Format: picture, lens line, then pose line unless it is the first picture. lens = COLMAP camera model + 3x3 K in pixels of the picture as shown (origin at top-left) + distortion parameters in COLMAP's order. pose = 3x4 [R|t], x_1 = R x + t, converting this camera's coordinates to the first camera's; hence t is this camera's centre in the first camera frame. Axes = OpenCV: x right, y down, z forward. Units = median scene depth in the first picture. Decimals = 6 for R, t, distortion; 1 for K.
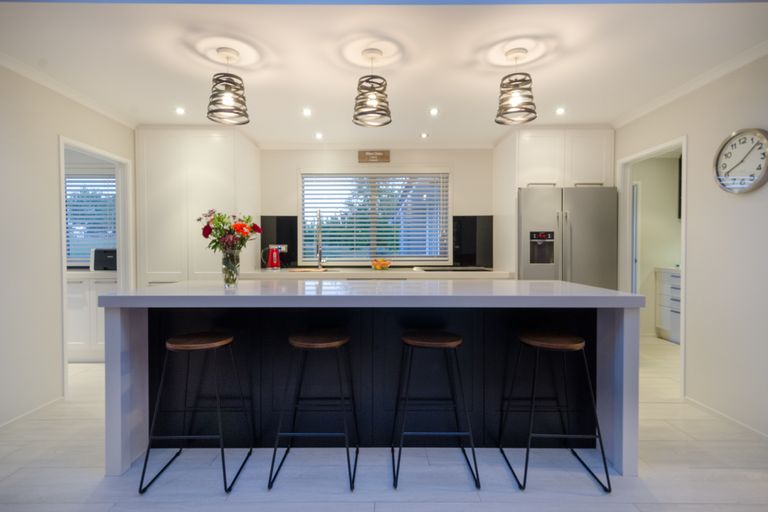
lens RADIAL K [[383.1, 0, 372.7], [0, 383.1, 252.1], [0, 0, 1]] dist [-0.000366, -0.001050]
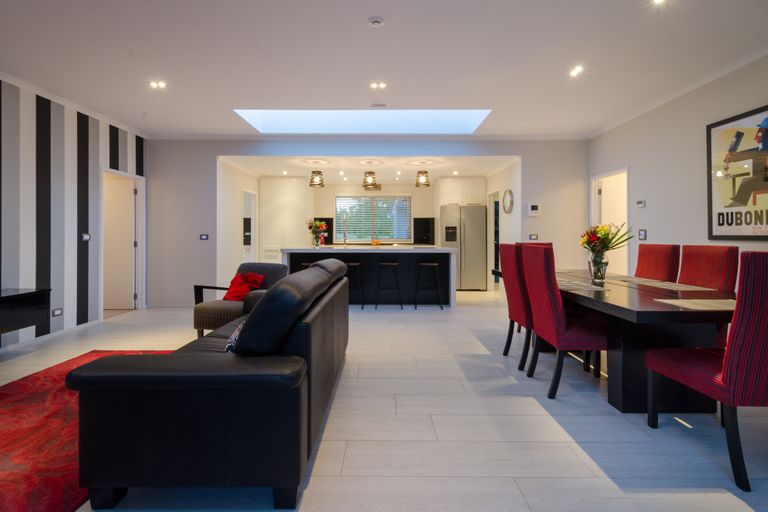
lens RADIAL K [[374.3, 0, 384.2], [0, 374.3, 239.2], [0, 0, 1]] dist [0.003175, 0.000023]
pose [[0.999899, 0.001141, 0.014141, 0.037700], [-0.001079, 0.999990, -0.004372, 0.022881], [-0.014145, 0.004356, 0.999890, -0.948754]]
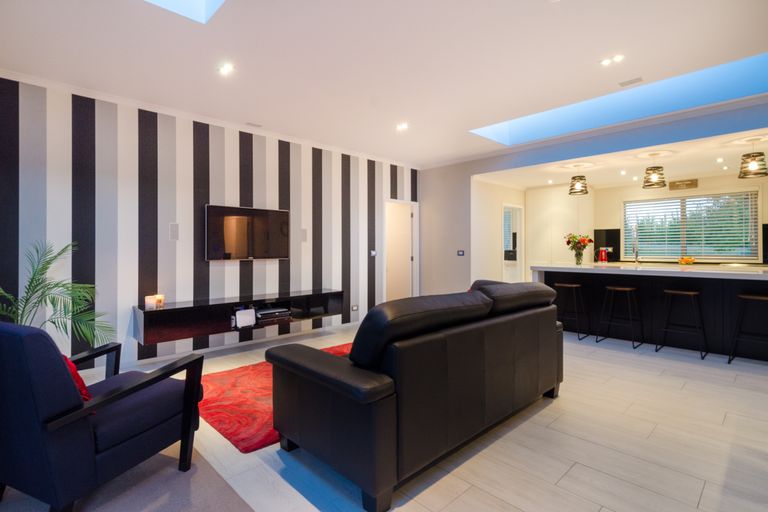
lens RADIAL K [[383.1, 0, 372.7], [0, 383.1, 252.1], [0, 0, 1]] dist [-0.000366, -0.001050]
pose [[0.687762, 0.005760, -0.725914, 0.257191], [-0.007593, 0.999971, 0.000741, 0.007085], [0.725897, 0.005002, 0.687785, -0.851158]]
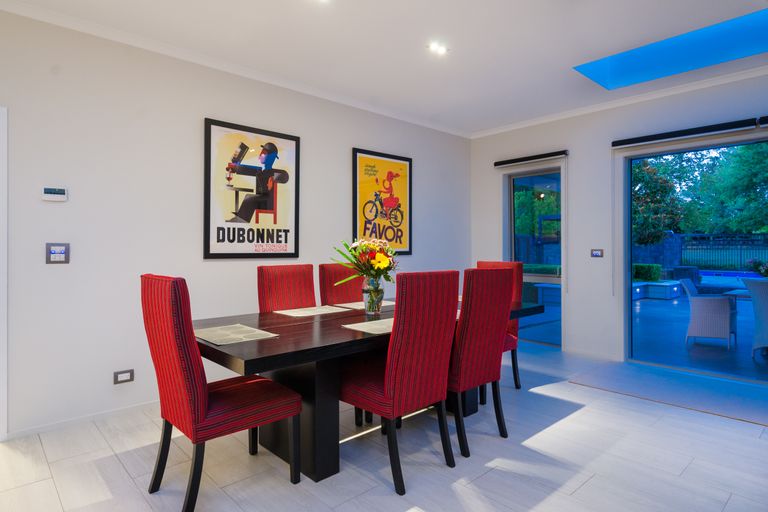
lens RADIAL K [[438.5, 0, 383.6], [0, 438.5, 242.6], [0, 0, 1]] dist [0.001378, 0.000252]
pose [[-0.684779, 0.008497, 0.728701, -0.036397], [0.008855, 0.999955, -0.003338, -0.007206], [-0.728697, 0.004167, -0.684824, 0.315161]]
